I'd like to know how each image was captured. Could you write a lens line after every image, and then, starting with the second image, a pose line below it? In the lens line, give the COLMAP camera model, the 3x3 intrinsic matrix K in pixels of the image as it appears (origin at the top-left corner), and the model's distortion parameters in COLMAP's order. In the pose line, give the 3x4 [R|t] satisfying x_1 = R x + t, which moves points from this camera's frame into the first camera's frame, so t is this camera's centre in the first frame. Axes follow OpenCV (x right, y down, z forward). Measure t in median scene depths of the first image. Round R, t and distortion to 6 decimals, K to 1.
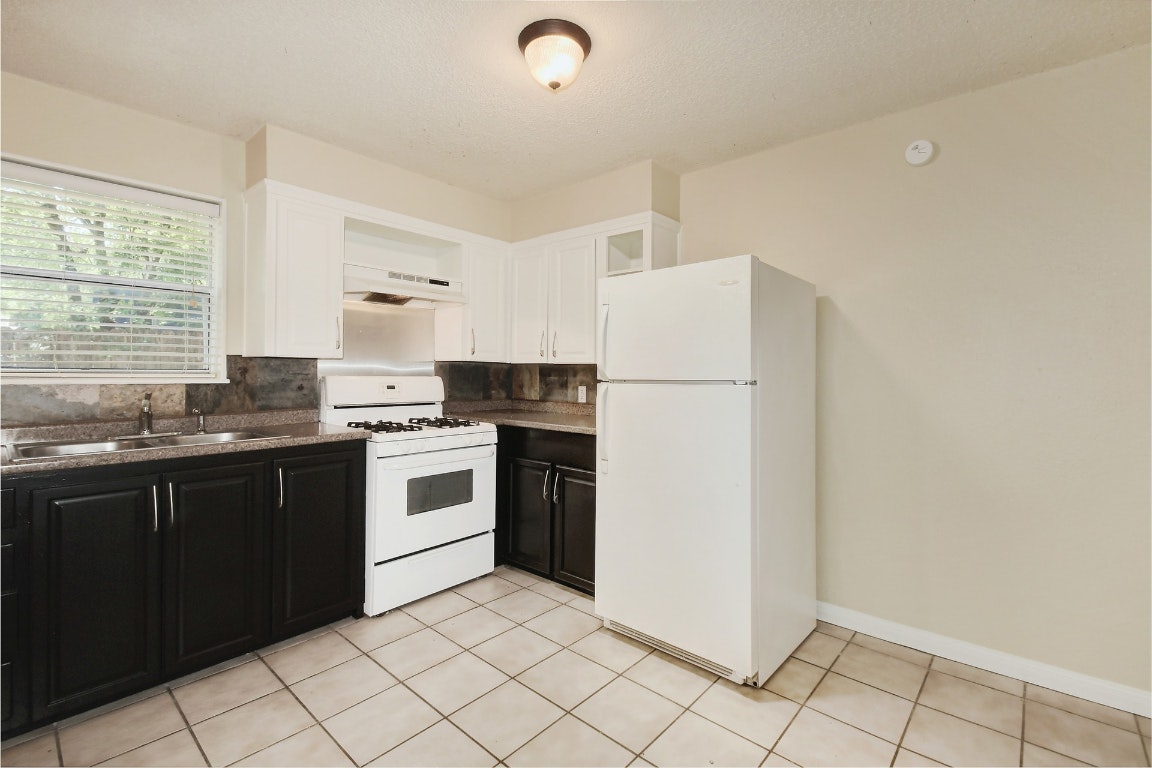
lens RADIAL K [[504.2, 0, 602.3], [0, 504.2, 370.3], [0, 0, 1]] dist [0.017607, 0.000315]
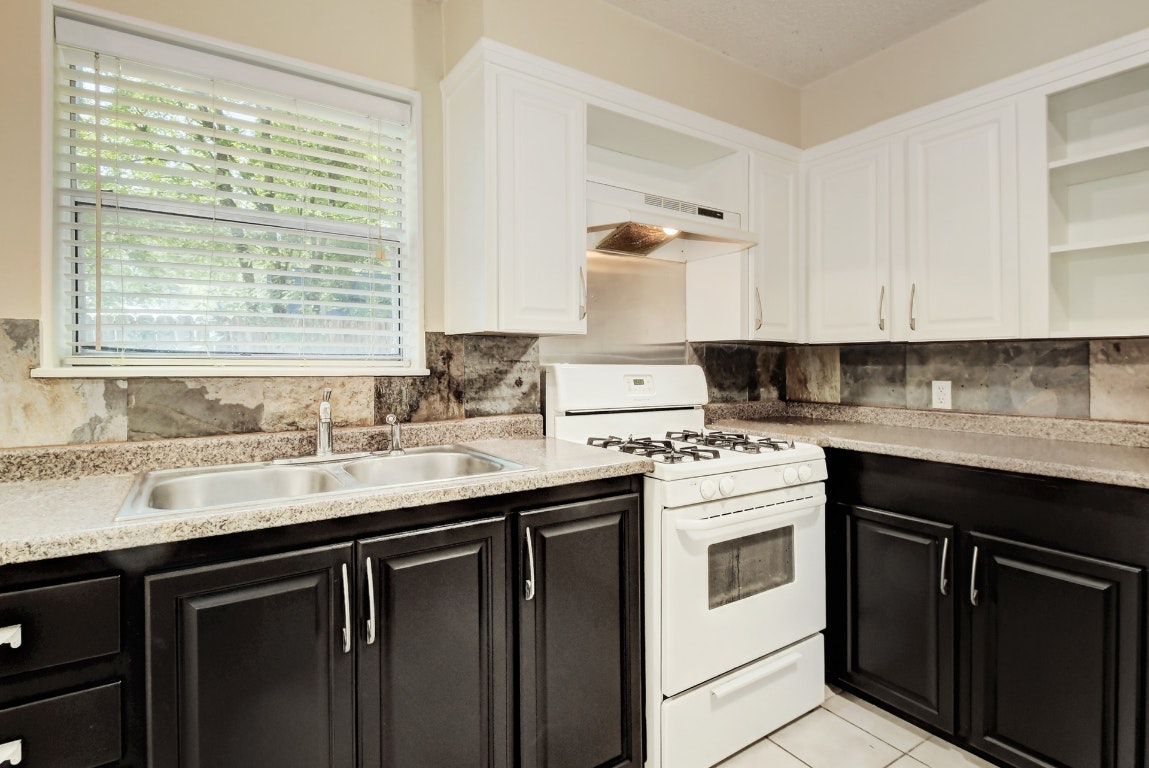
lens RADIAL K [[579.1, 0, 608.0], [0, 579.1, 359.5], [0, 0, 1]] dist [0.014360, -0.011446]
pose [[0.967366, -0.009388, -0.253210, -0.299389], [0.007479, 0.999936, -0.008501, 0.012038], [0.253274, 0.006330, 0.967374, 0.318135]]
